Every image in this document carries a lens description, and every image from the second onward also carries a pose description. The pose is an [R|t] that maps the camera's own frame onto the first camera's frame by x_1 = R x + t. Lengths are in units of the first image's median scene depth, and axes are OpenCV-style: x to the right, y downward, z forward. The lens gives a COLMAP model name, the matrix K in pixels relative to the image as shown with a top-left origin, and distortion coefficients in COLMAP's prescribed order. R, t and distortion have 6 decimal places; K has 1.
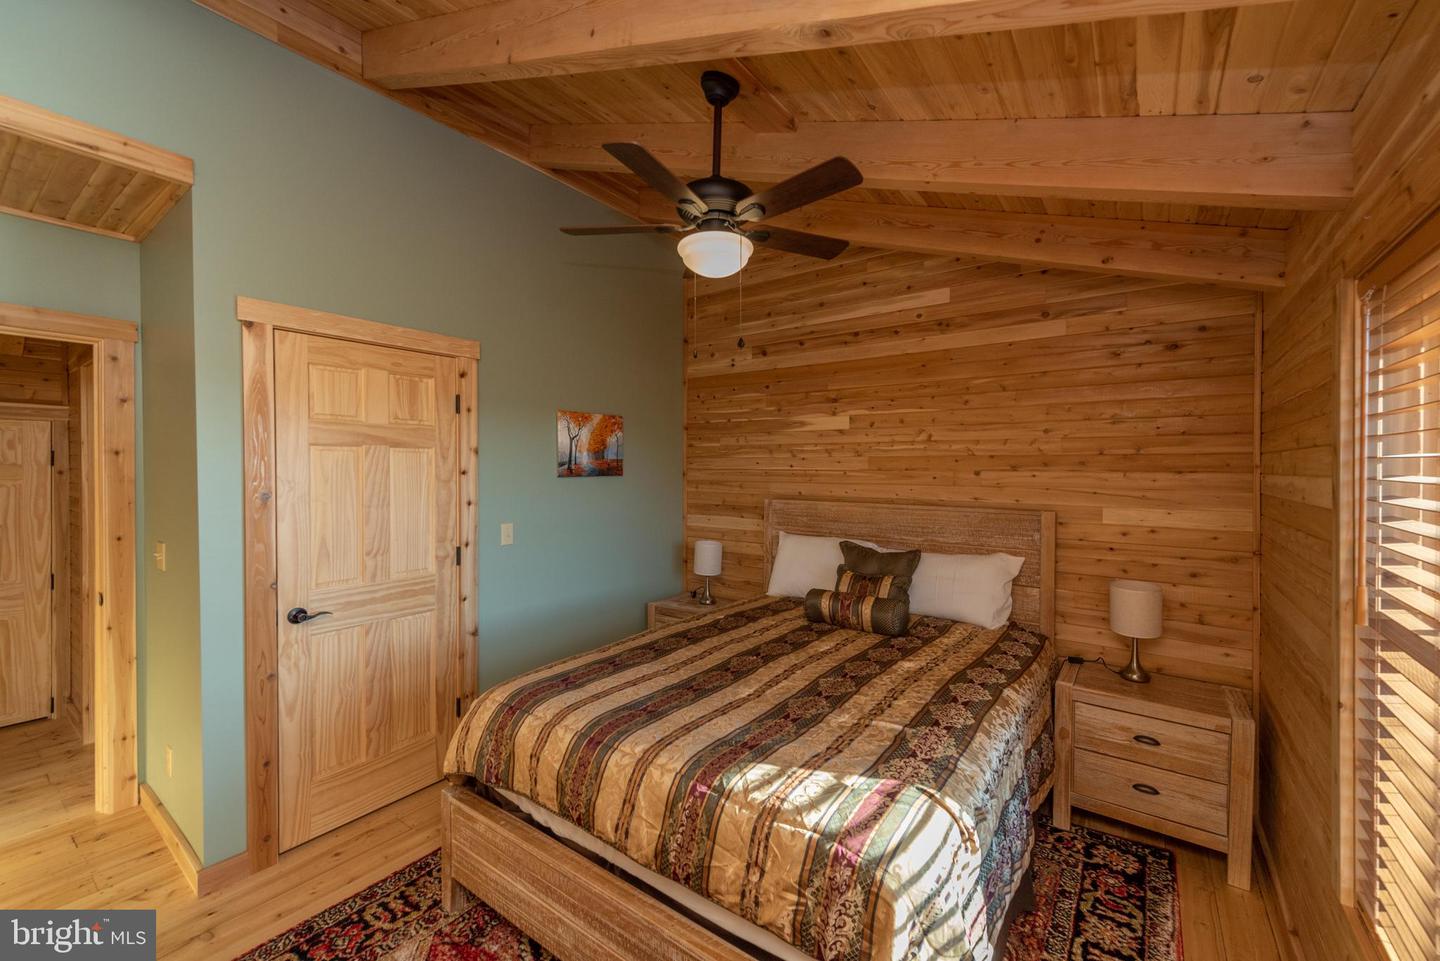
lens RADIAL K [[578.3, 0, 727.2], [0, 578.3, 473.0], [0, 0, 1]] dist [0.016702, -0.000335]
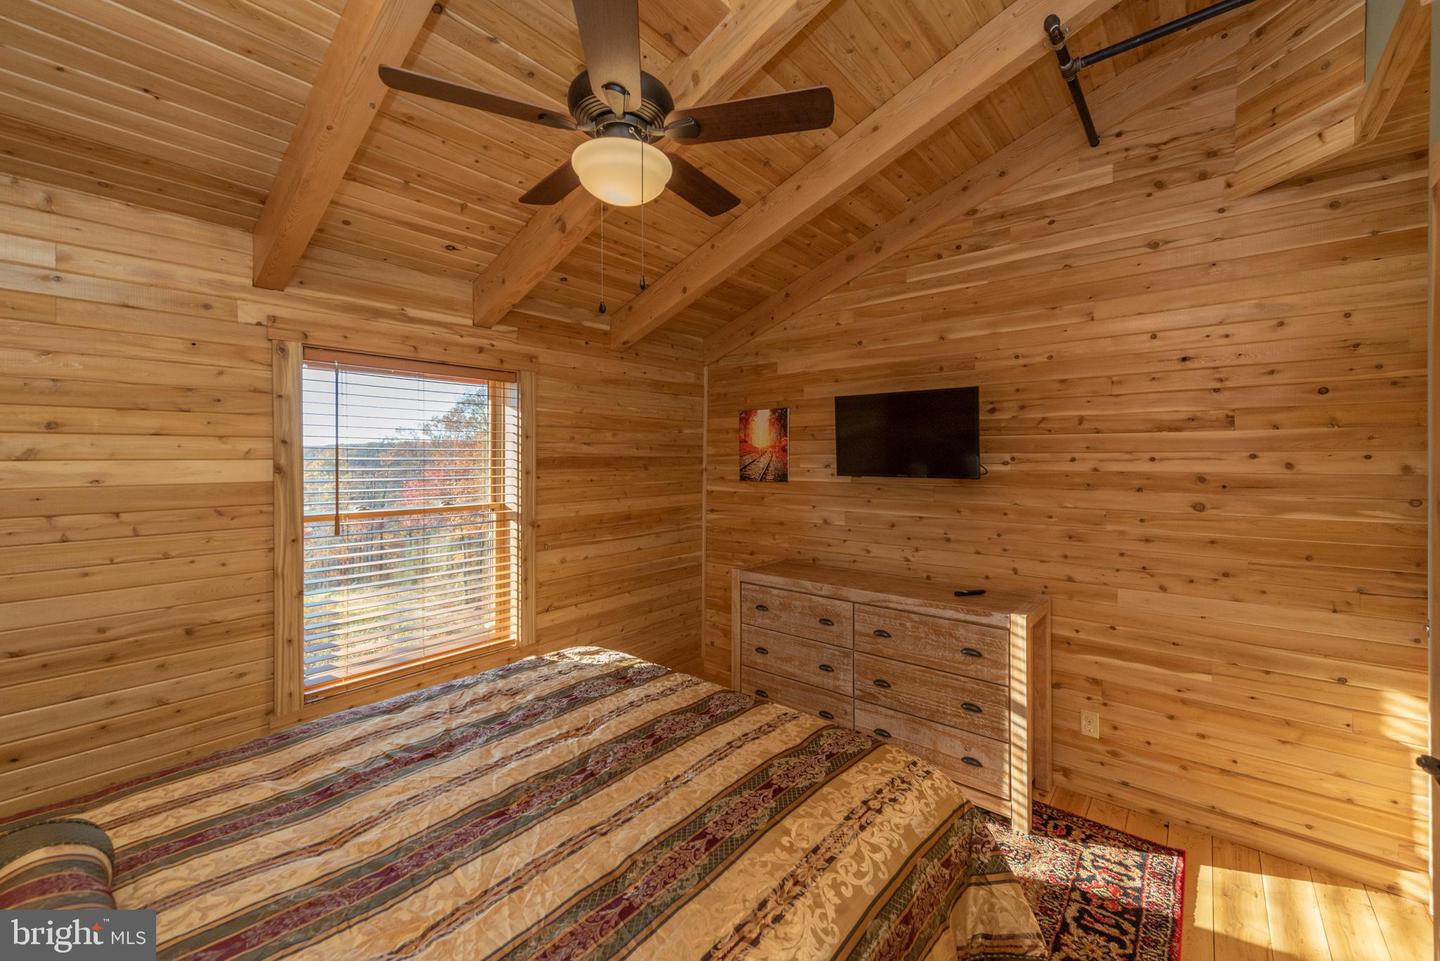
lens RADIAL K [[578.3, 0, 724.2], [0, 578.3, 459.1], [0, 0, 1]] dist [0.016702, -0.000335]
pose [[-0.997305, -0.000553, 0.073361, -0.144179], [0.000485, 0.999900, 0.014134, -0.008164], [-0.073361, 0.014132, -0.997205, 1.211954]]
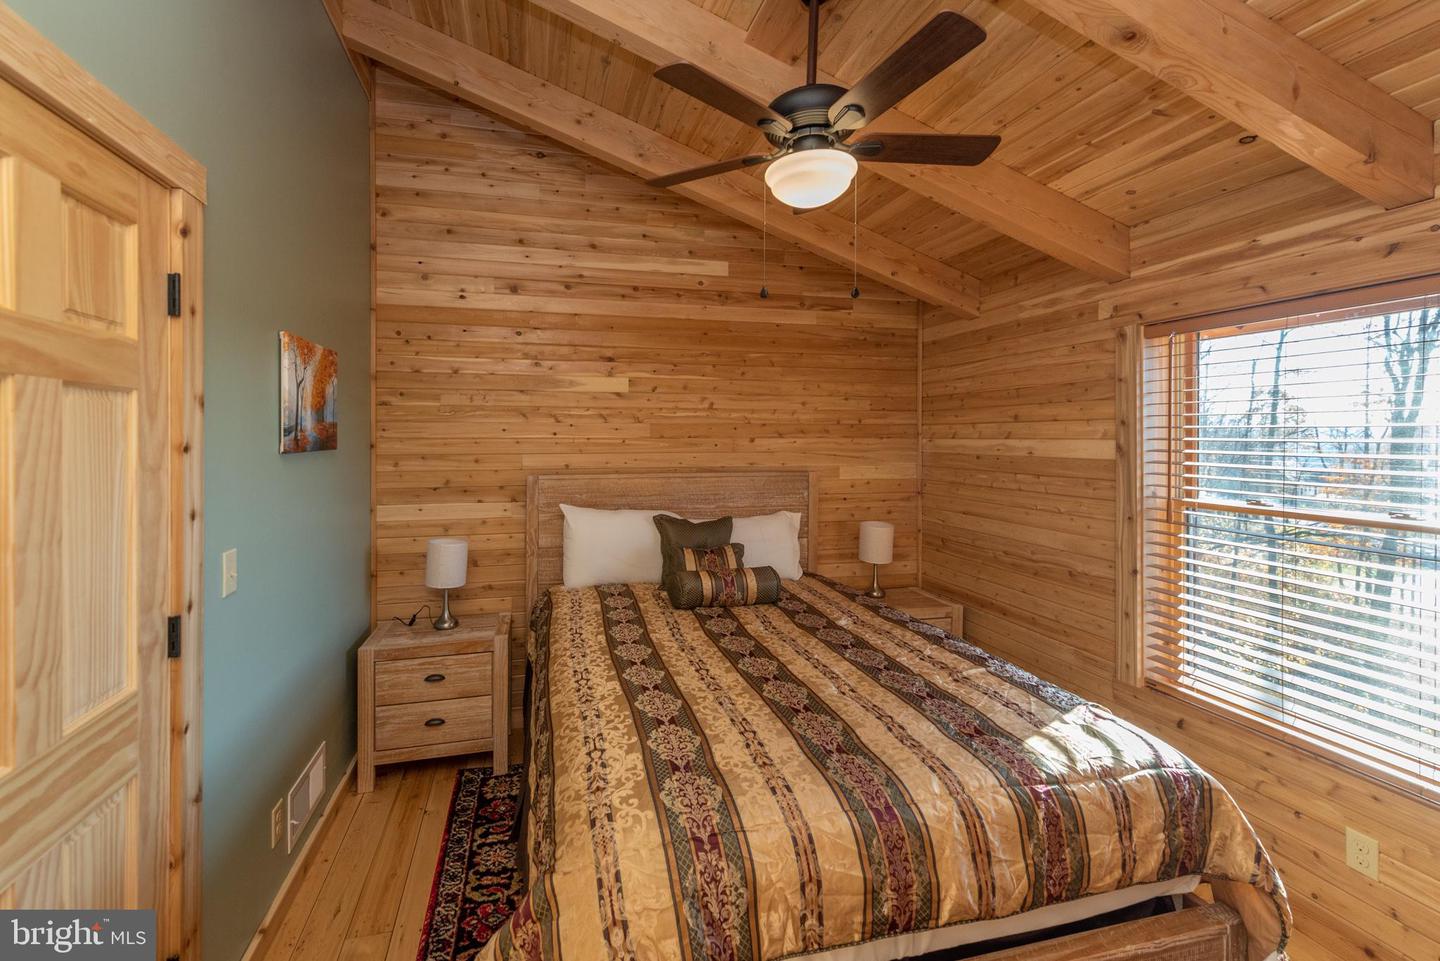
lens RADIAL K [[608.1, 0, 676.1], [0, 608.1, 441.3], [0, 0, 1]] dist [0.010761, 0.000169]
pose [[0.654118, -0.010577, 0.756319, -0.558397], [0.009771, 0.999937, 0.005533, -0.005257], [-0.756330, 0.003771, 0.654180, 0.395158]]
